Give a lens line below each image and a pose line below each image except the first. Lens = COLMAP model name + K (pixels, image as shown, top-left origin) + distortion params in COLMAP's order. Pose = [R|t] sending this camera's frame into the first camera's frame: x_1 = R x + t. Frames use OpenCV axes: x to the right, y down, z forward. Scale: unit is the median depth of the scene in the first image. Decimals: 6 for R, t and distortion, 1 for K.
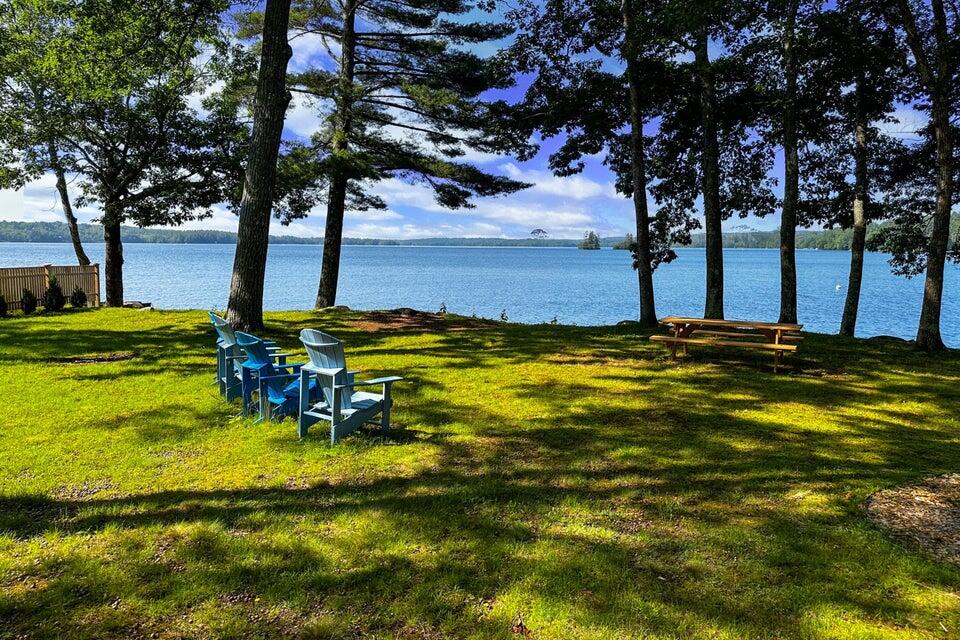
lens RADIAL K [[666.1, 0, 480.0], [0, 666.1, 320.0], [0, 0, 1]] dist [-0.001598, -0.003469]
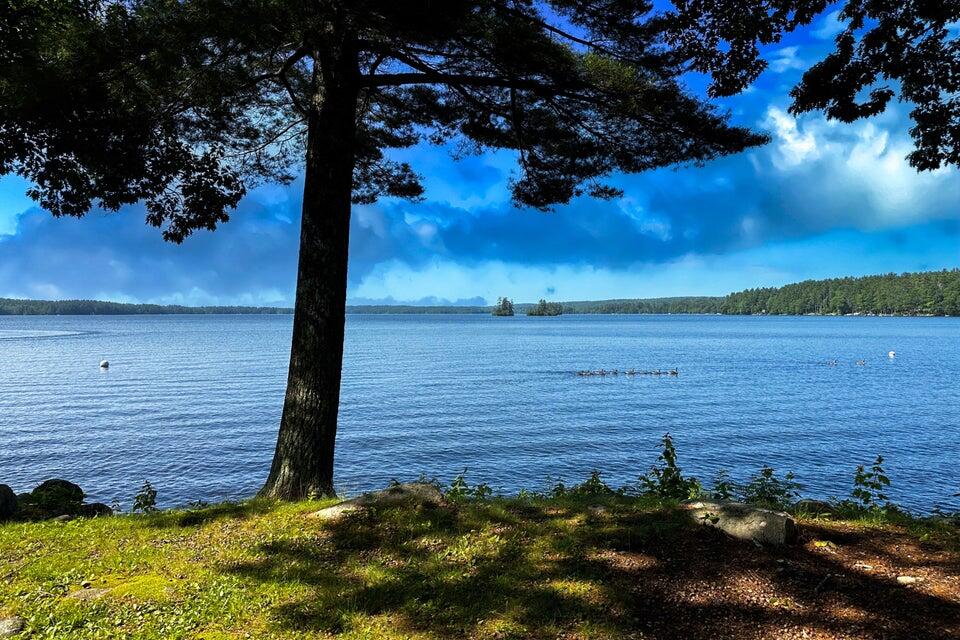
lens RADIAL K [[666.1, 0, 480.0], [0, 666.1, 320.0], [0, 0, 1]] dist [-0.001598, -0.003469]
pose [[0.988472, -0.008790, 0.151146, -0.171709], [0.024157, 0.994680, -0.100143, -0.043206], [-0.149462, 0.102639, 0.983426, 0.583735]]
